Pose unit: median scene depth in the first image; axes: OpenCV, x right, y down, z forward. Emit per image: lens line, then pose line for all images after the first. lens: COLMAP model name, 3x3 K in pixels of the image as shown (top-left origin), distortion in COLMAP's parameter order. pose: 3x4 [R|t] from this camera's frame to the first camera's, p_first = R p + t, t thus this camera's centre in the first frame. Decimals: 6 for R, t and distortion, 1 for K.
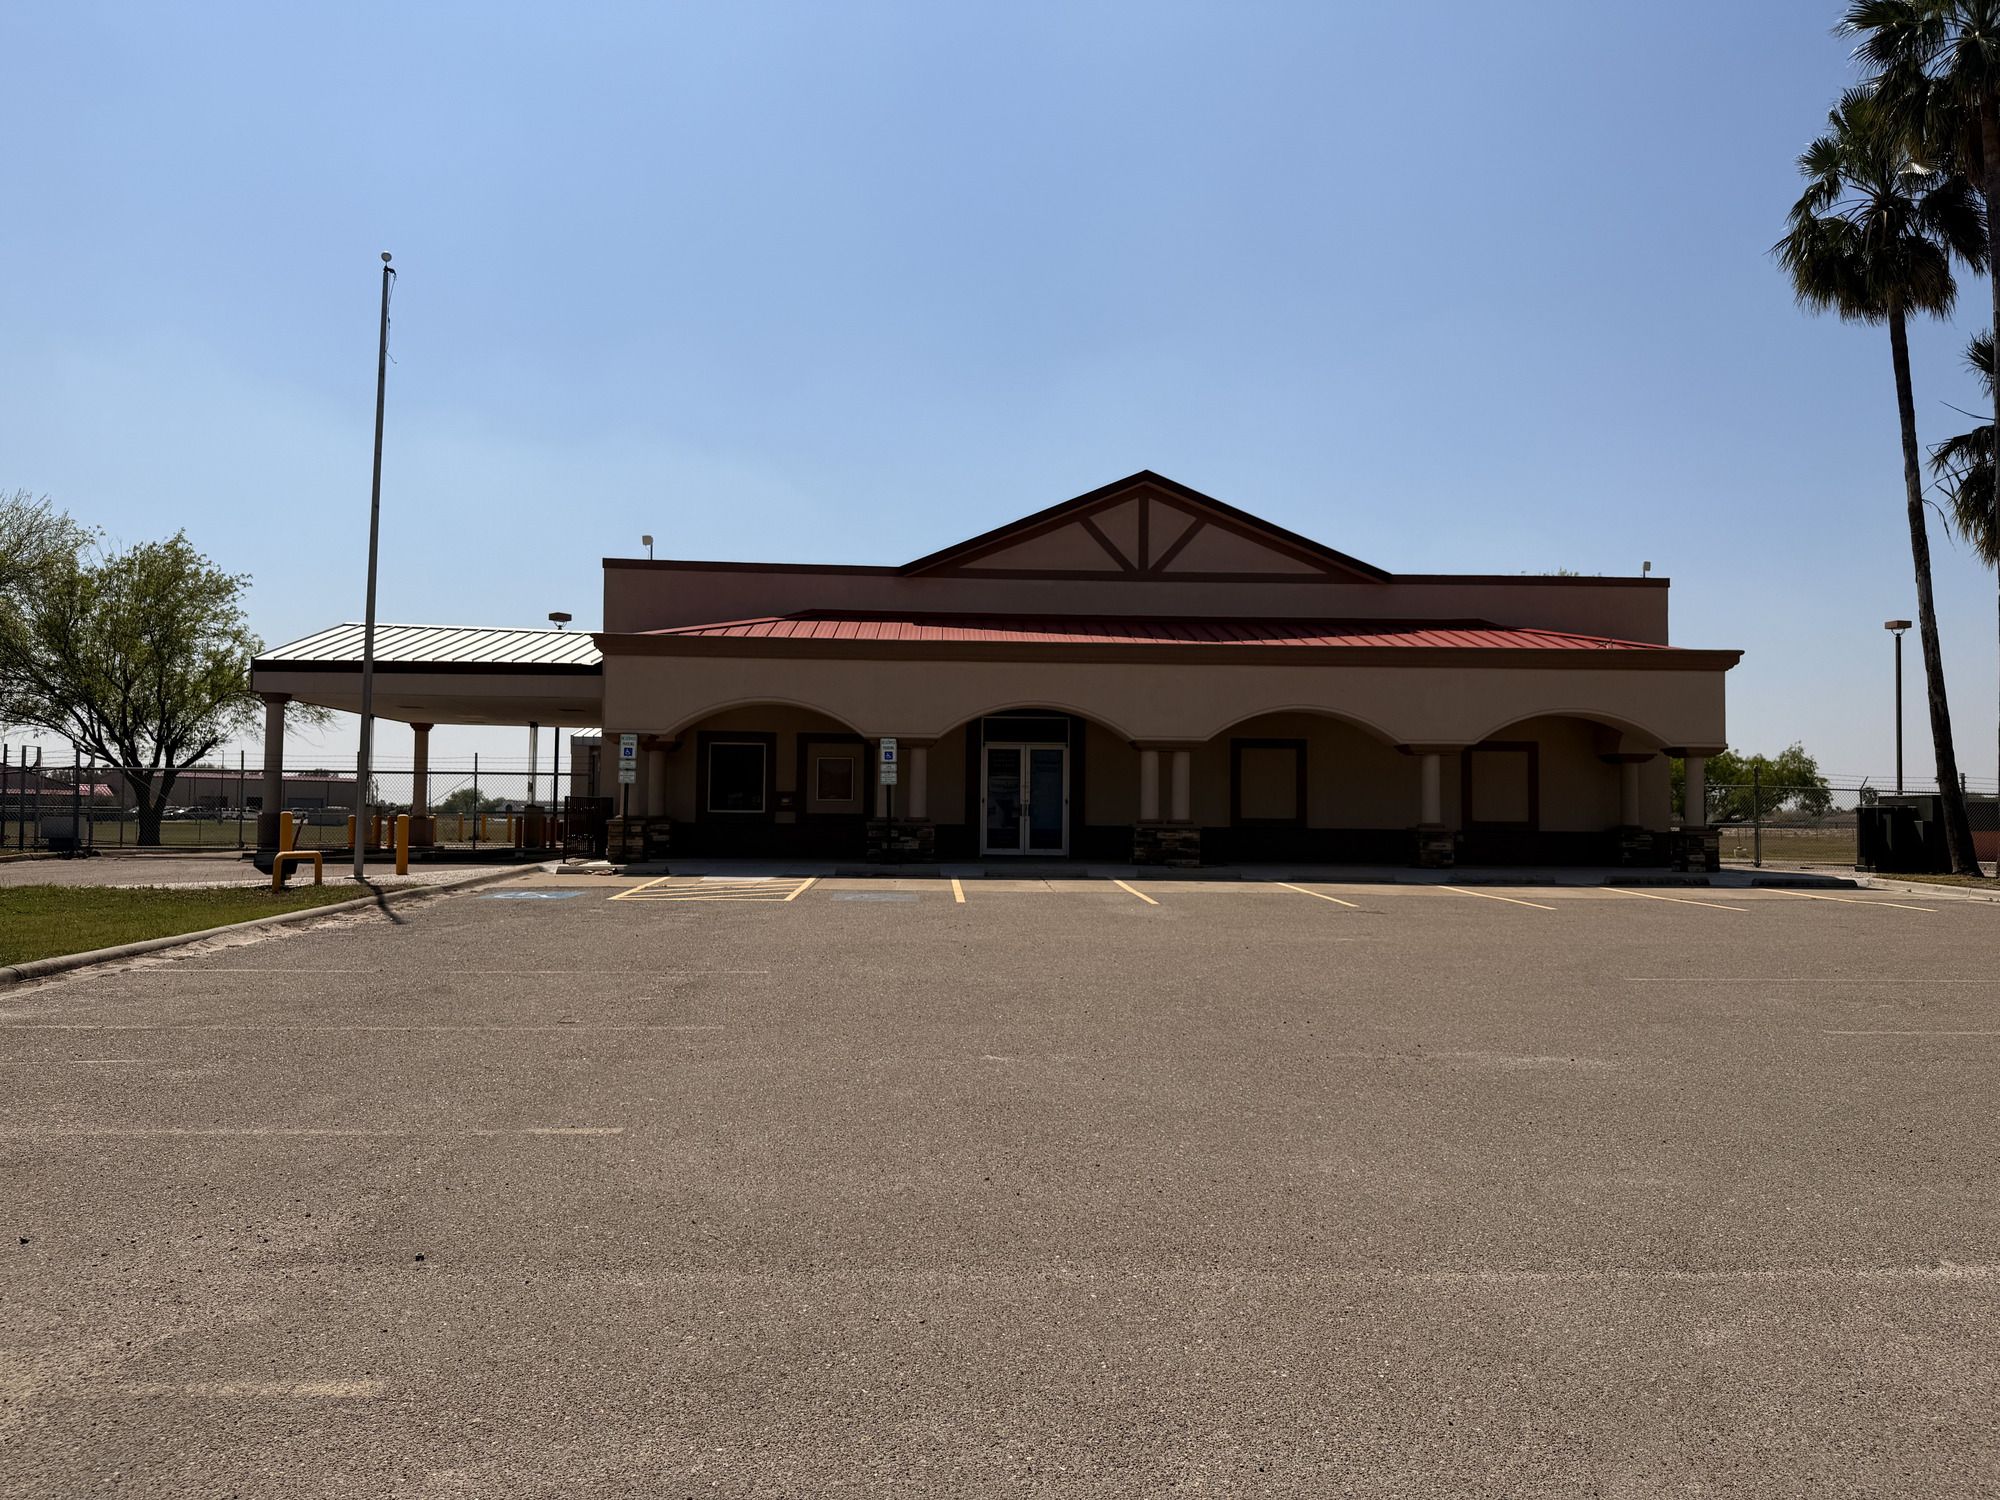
lens RADIAL K [[1371.3, 0, 1006.0], [0, 1371.3, 738.9], [0, 0, 1]] dist [0.059649, 0.000125]
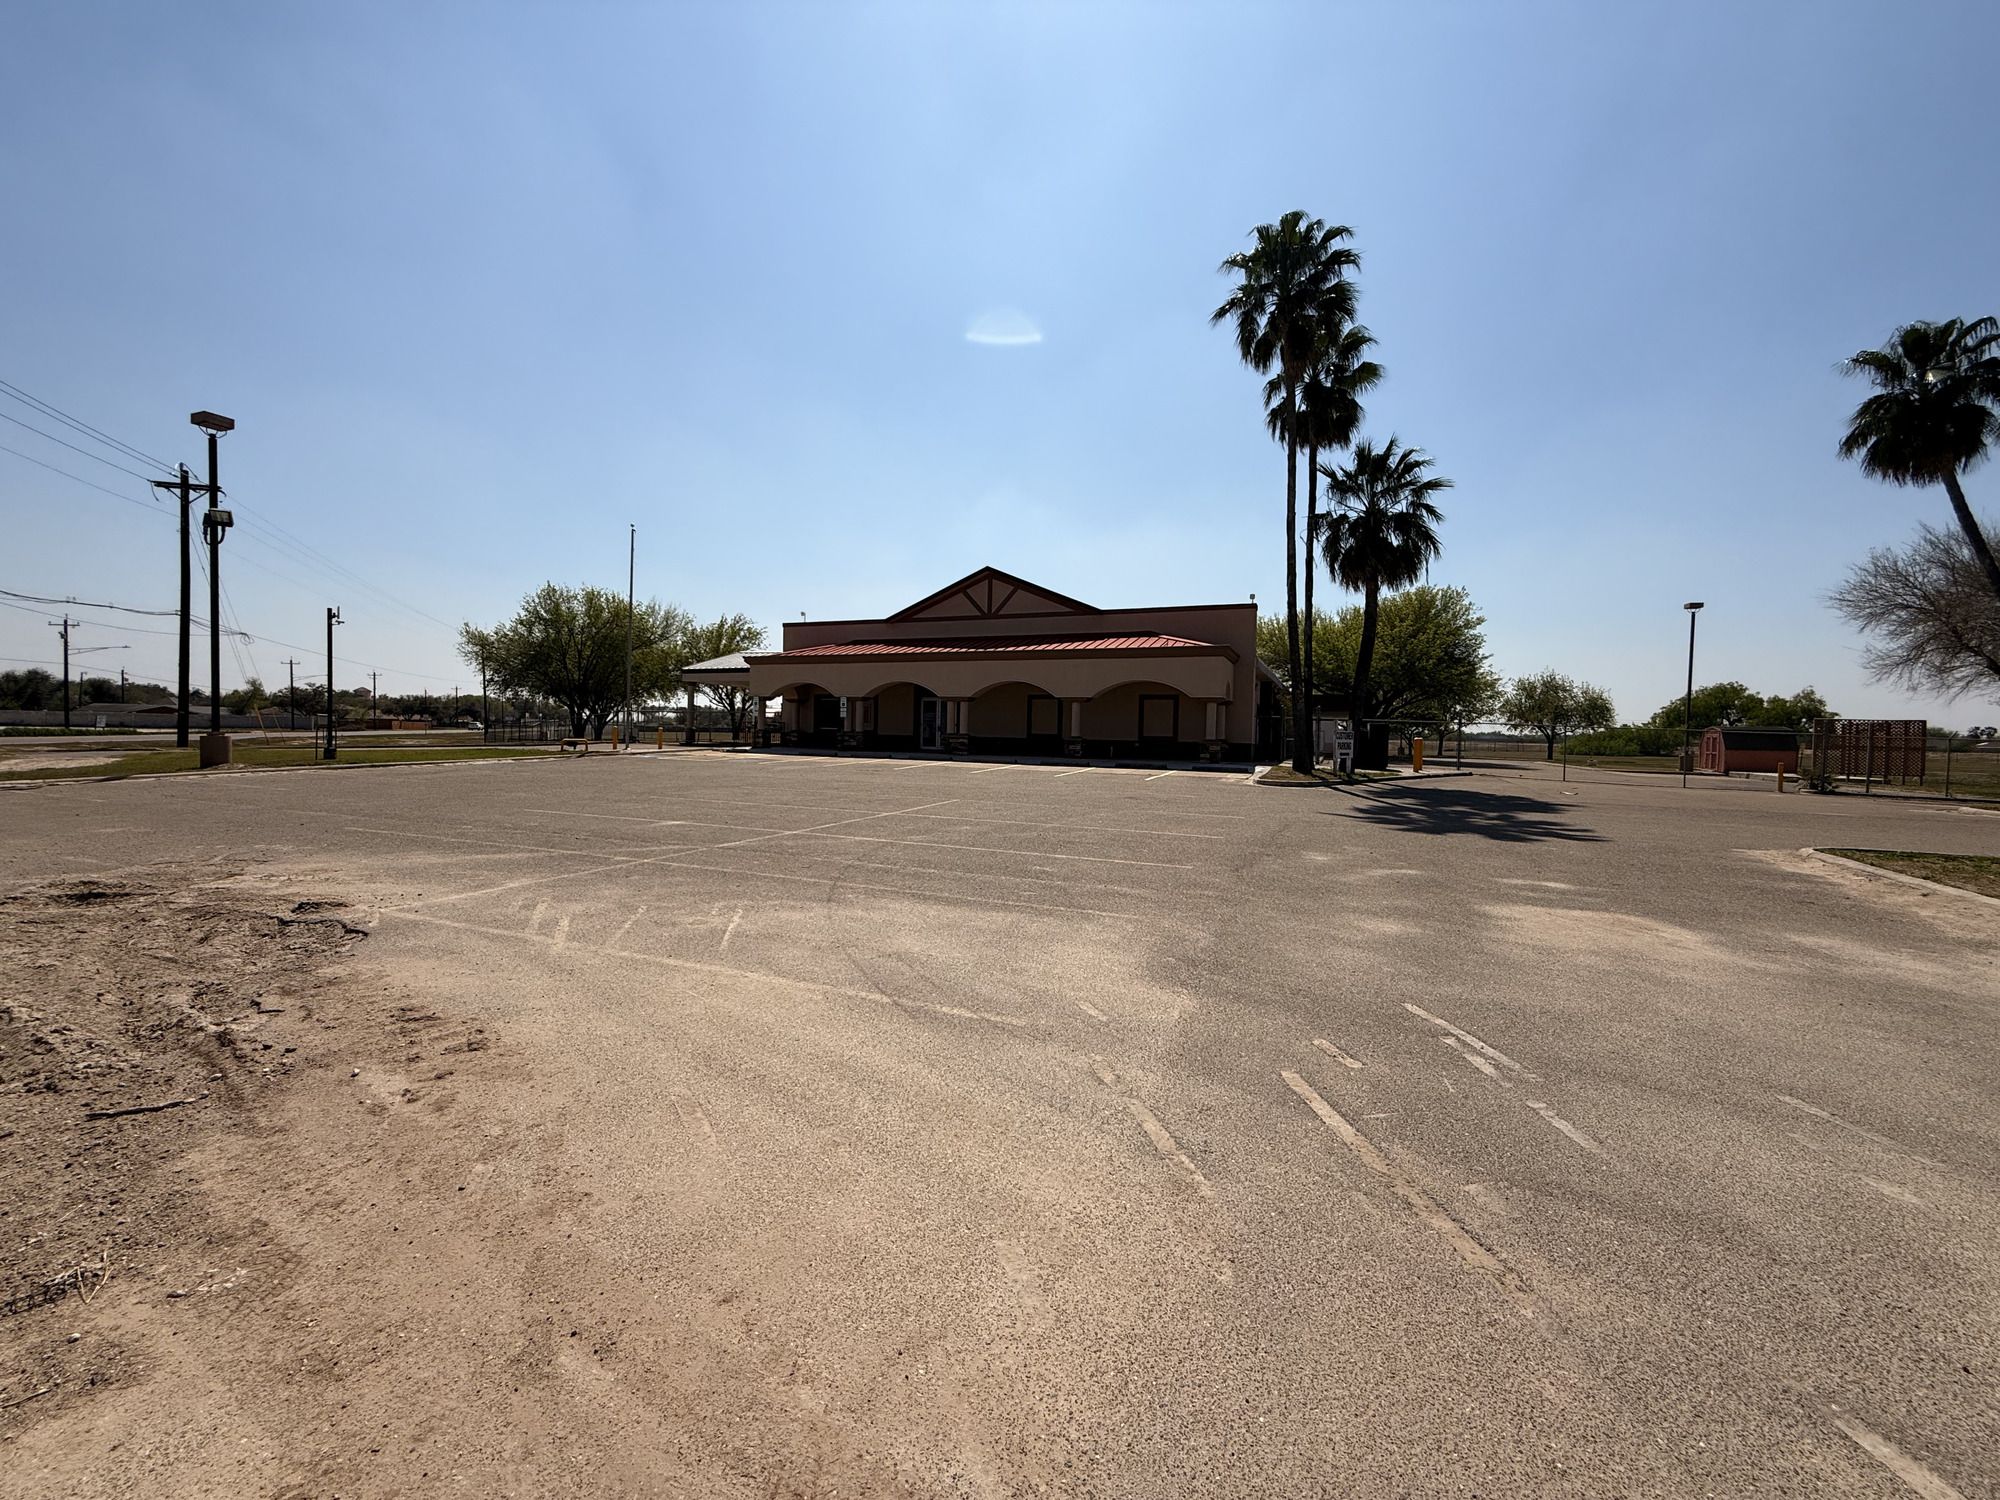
lens RADIAL K [[795.4, 0, 991.3], [0, 795.4, 745.9], [0, 0, 1]] dist [0.002781, 0.000148]
pose [[0.895556, 0.017697, -0.444596, 0.645576], [0.012981, 0.997744, 0.065862, -0.002916], [0.444759, -0.064755, 0.893306, -0.090921]]
